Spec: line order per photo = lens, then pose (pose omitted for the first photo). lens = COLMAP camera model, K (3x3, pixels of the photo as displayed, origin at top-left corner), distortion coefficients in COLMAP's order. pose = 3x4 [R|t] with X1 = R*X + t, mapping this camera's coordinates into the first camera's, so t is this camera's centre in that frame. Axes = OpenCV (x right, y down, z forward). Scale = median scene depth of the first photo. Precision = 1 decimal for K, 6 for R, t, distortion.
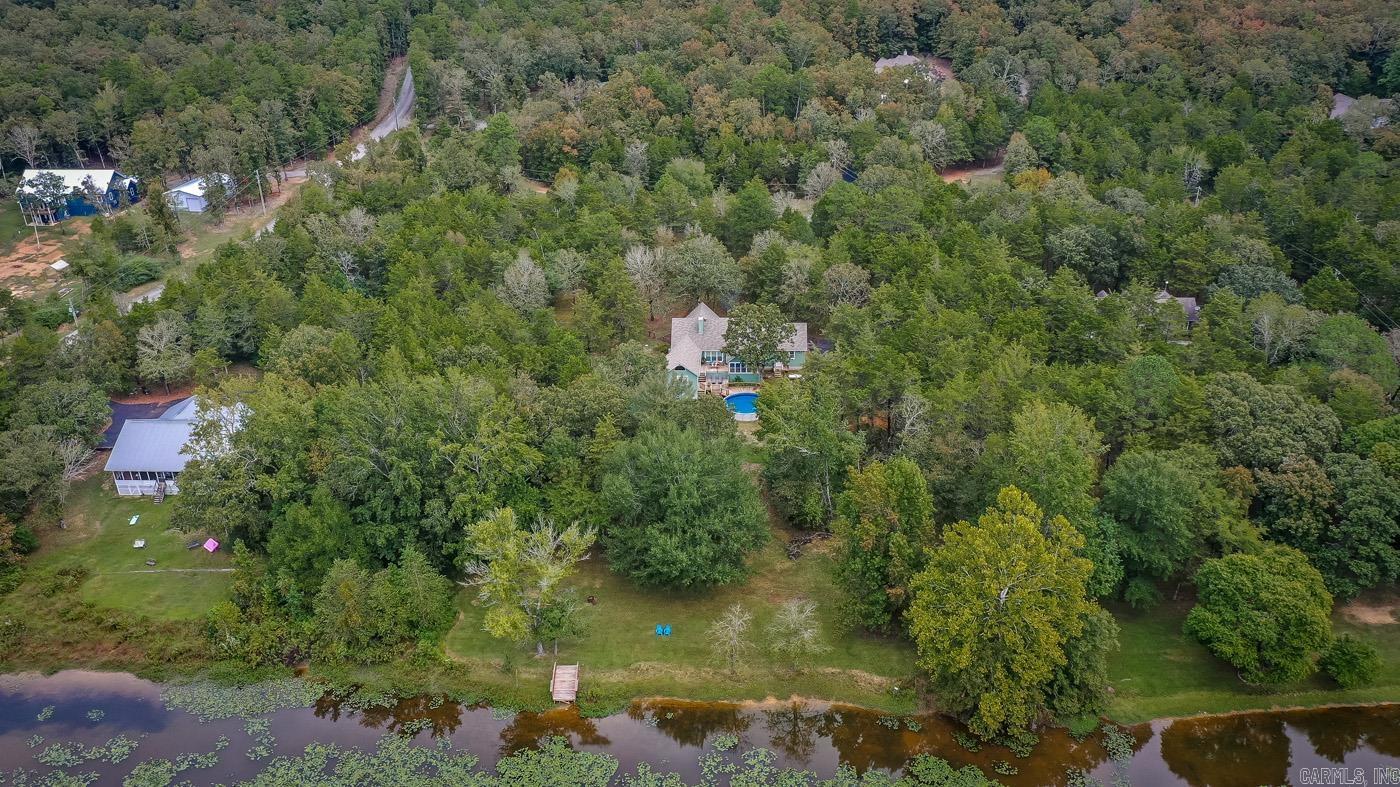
lens RADIAL K [[1119.4, 0, 699.5], [0, 1119.4, 394.5], [0, 0, 1]] dist [-0.014628, 0.006716]
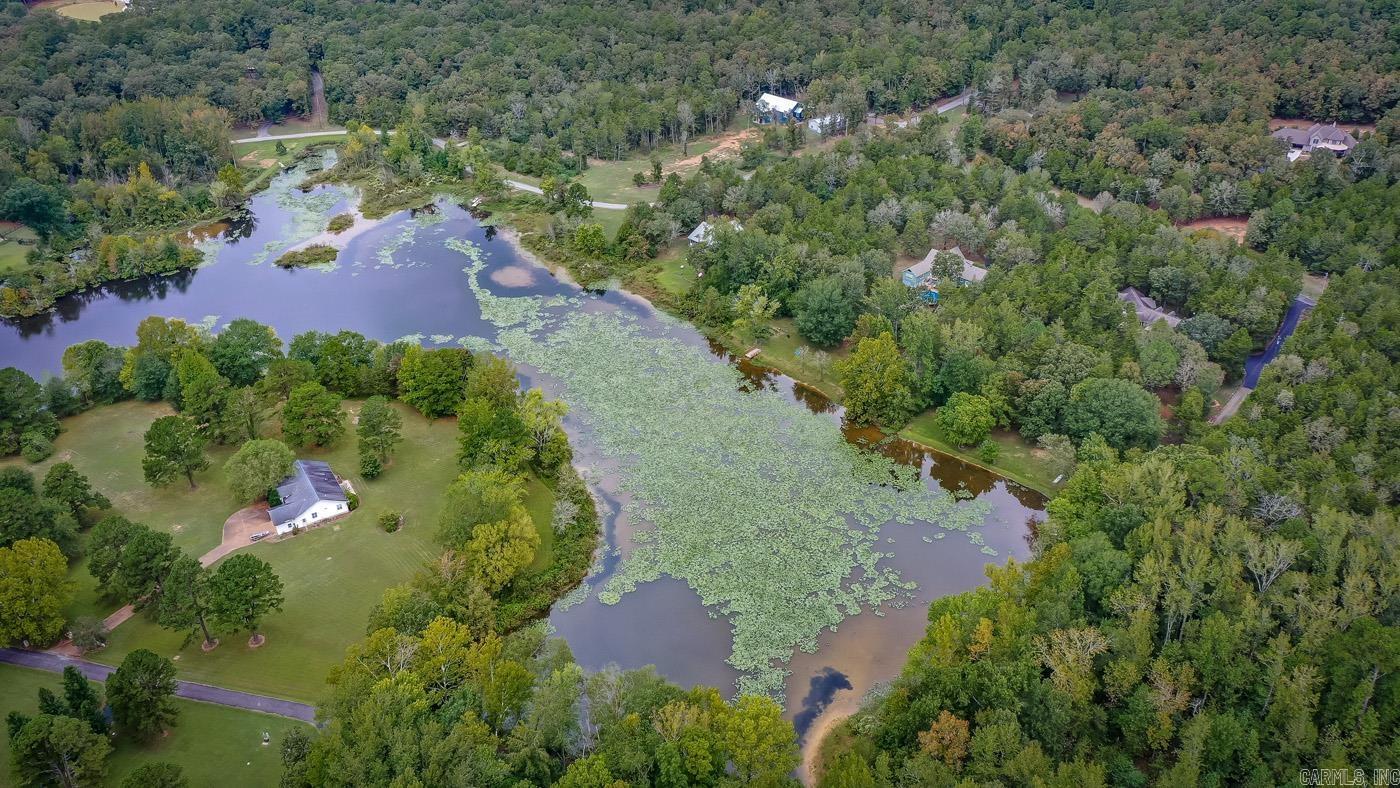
lens RADIAL K [[1119.4, 0, 700.2], [0, 1119.4, 393.6], [0, 0, 1]] dist [-0.014628, 0.006716]
pose [[0.695259, 0.364376, -0.619552, 0.954522], [-0.293175, 0.930776, 0.218415, -0.132661], [0.656249, 0.029783, 0.753956, -0.720748]]
